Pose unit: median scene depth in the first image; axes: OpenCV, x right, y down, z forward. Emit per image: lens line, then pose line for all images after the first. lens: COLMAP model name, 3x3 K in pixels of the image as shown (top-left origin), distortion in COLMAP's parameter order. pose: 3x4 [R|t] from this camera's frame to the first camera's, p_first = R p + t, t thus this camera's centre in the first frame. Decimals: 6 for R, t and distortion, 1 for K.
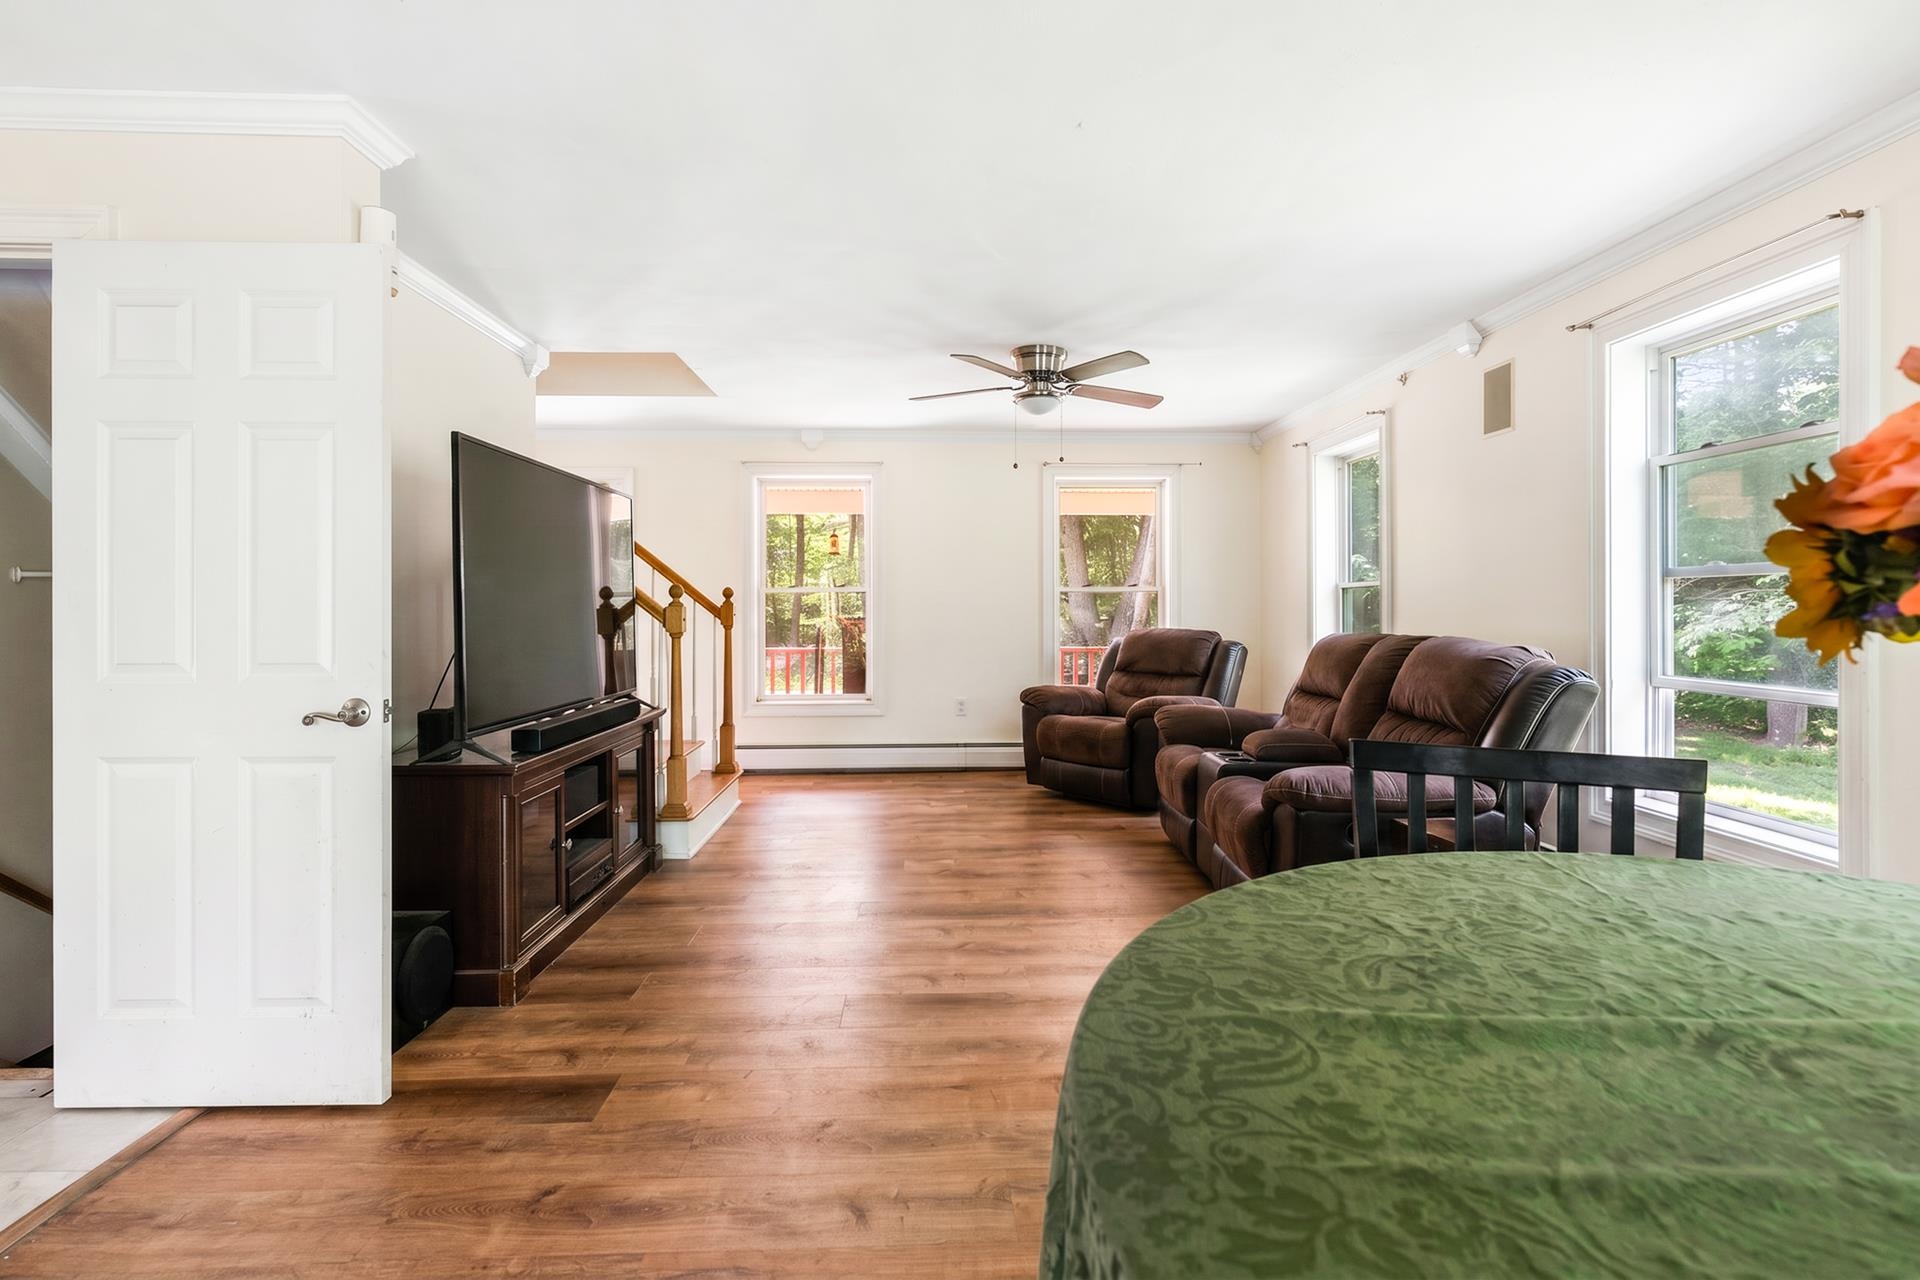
lens RADIAL K [[934.9, 0, 990.9], [0, 934.9, 608.6], [0, 0, 1]] dist [-0.001638, -0.000390]
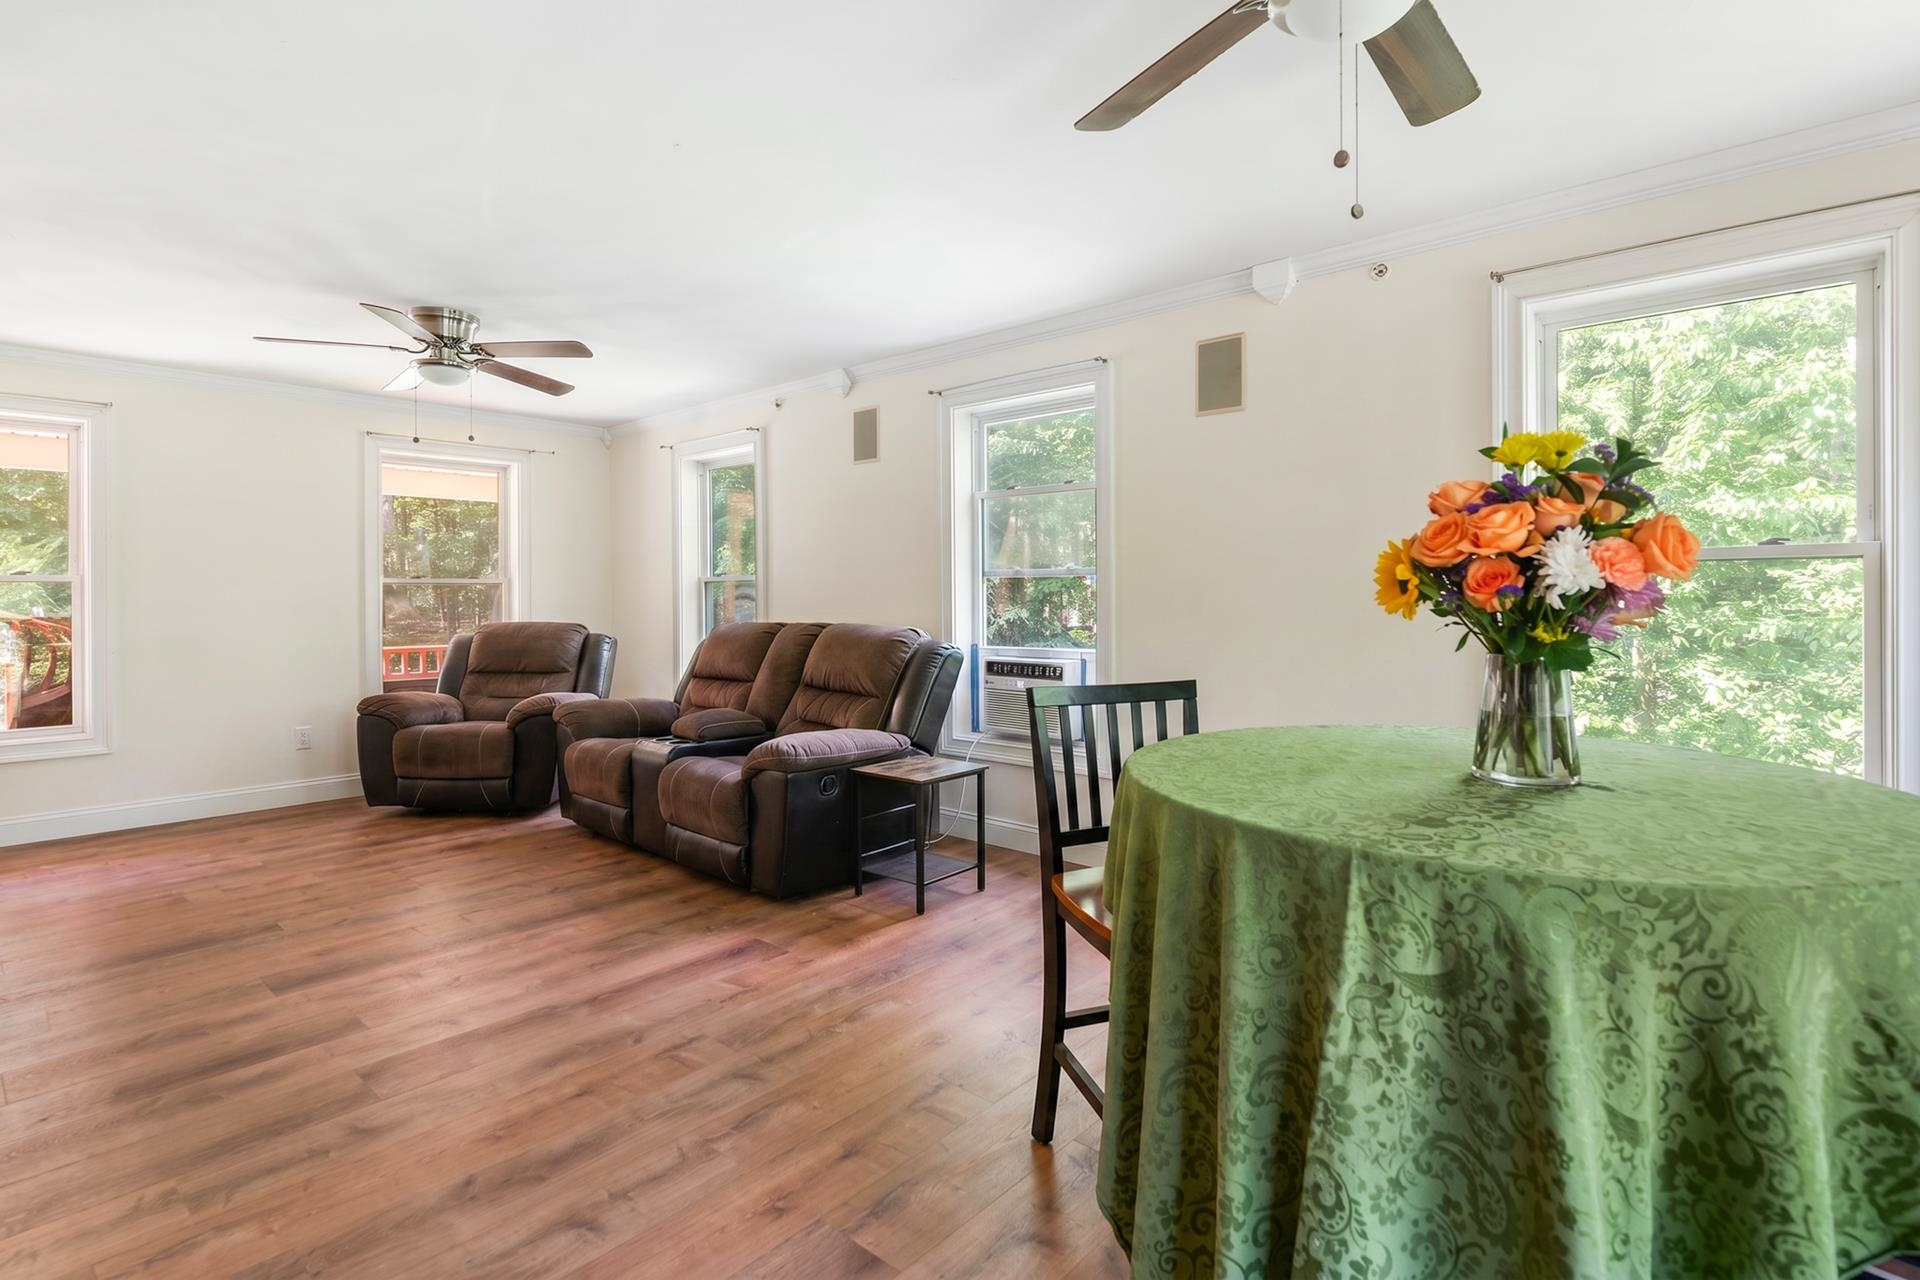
lens RADIAL K [[934.9, 0, 989.0], [0, 934.9, 589.0], [0, 0, 1]] dist [-0.001638, -0.000390]
pose [[0.680753, 0.000993, 0.732512, -0.247009], [0.008219, 0.999926, -0.008993, -0.000724], [-0.732467, 0.012142, 0.680694, 0.011651]]
